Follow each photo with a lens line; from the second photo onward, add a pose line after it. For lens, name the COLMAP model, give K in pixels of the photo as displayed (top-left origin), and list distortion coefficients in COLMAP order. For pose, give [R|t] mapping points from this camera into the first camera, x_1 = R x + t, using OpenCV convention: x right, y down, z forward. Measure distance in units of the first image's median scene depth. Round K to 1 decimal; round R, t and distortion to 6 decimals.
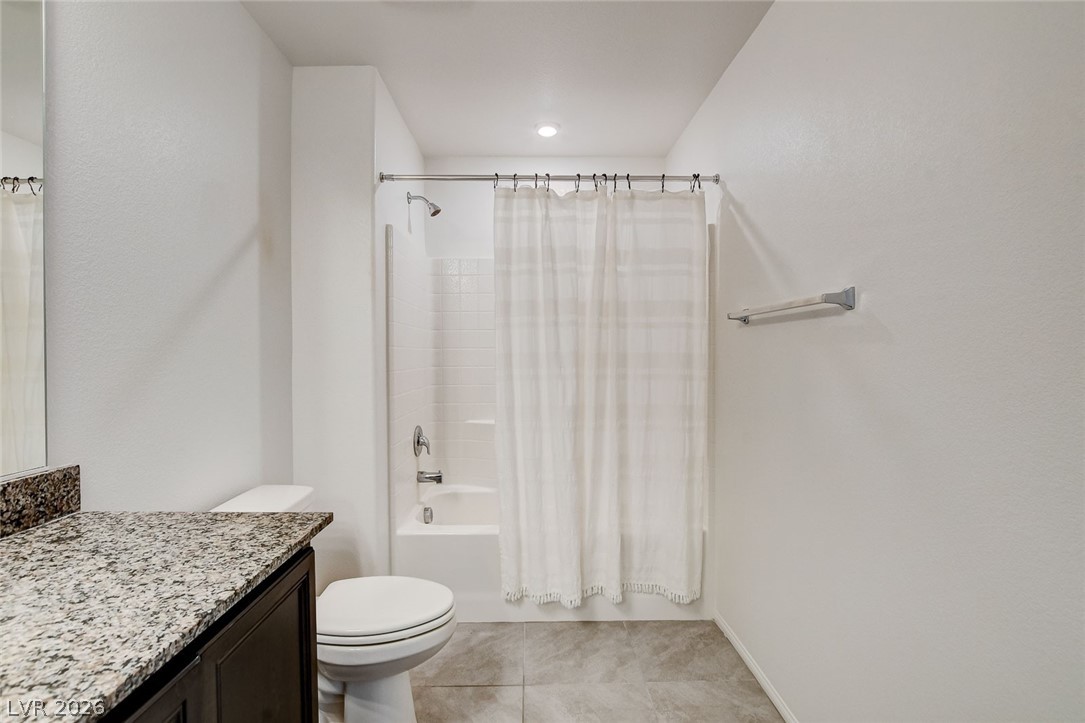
lens RADIAL K [[481.5, 0, 540.2], [0, 481.5, 358.3], [0, 0, 1]] dist [-0.032885, 0.006497]
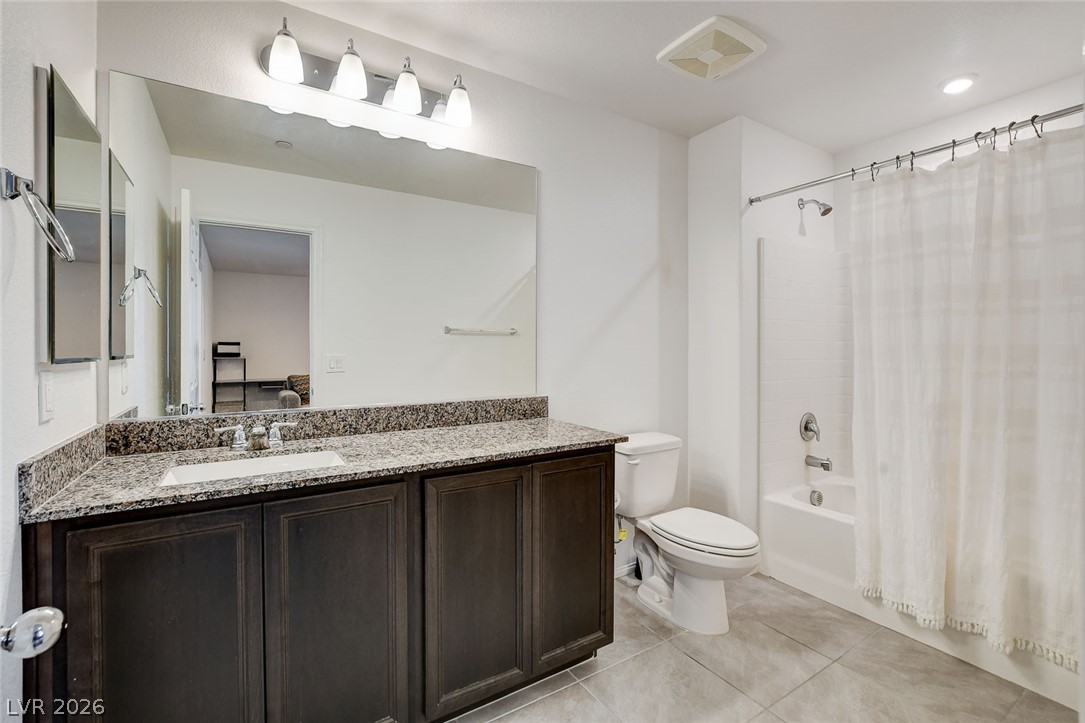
lens RADIAL K [[481.5, 0, 540.2], [0, 481.5, 358.3], [0, 0, 1]] dist [-0.032885, 0.006497]
pose [[0.503579, 0.022738, -0.863650, 0.443945], [-0.010903, 0.999741, 0.019964, 0.002985], [0.863881, -0.000637, 0.503696, -0.076342]]
